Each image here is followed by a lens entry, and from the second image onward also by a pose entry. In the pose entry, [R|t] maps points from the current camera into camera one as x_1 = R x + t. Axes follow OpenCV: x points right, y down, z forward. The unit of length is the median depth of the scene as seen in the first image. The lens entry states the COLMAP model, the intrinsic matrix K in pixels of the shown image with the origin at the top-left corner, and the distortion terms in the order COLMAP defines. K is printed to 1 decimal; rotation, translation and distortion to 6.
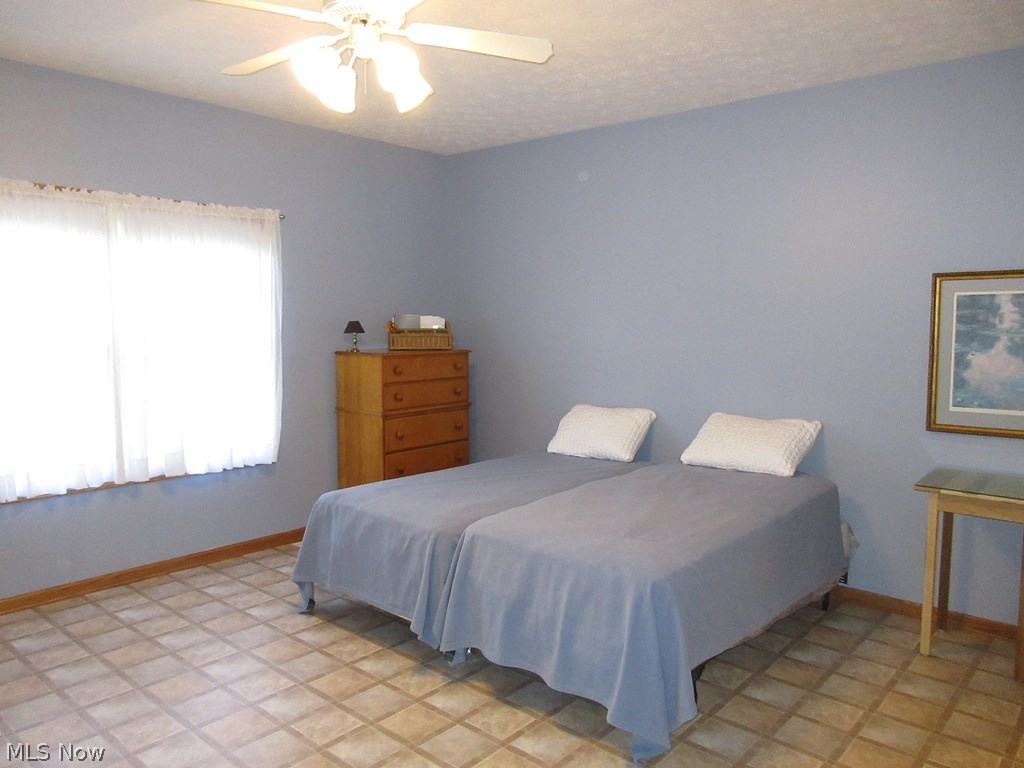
lens RADIAL K [[761.7, 0, 510.8], [0, 761.7, 383.9], [0, 0, 1]] dist [-0.001897, 0.002968]
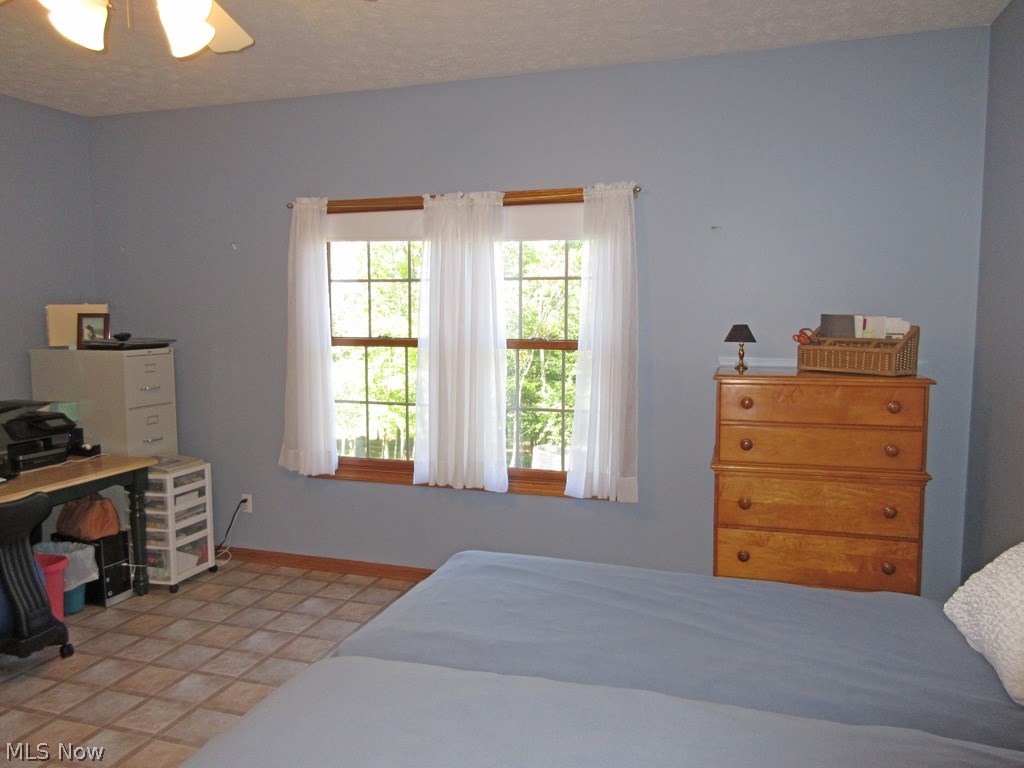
lens RADIAL K [[761.7, 0, 512.4], [0, 761.7, 380.3], [0, 0, 1]] dist [-0.001897, 0.002968]
pose [[0.391405, 0.079702, -0.916760, 0.382999], [-0.083065, 0.995235, 0.051060, -0.054802], [0.916462, 0.056166, 0.396160, 0.588099]]
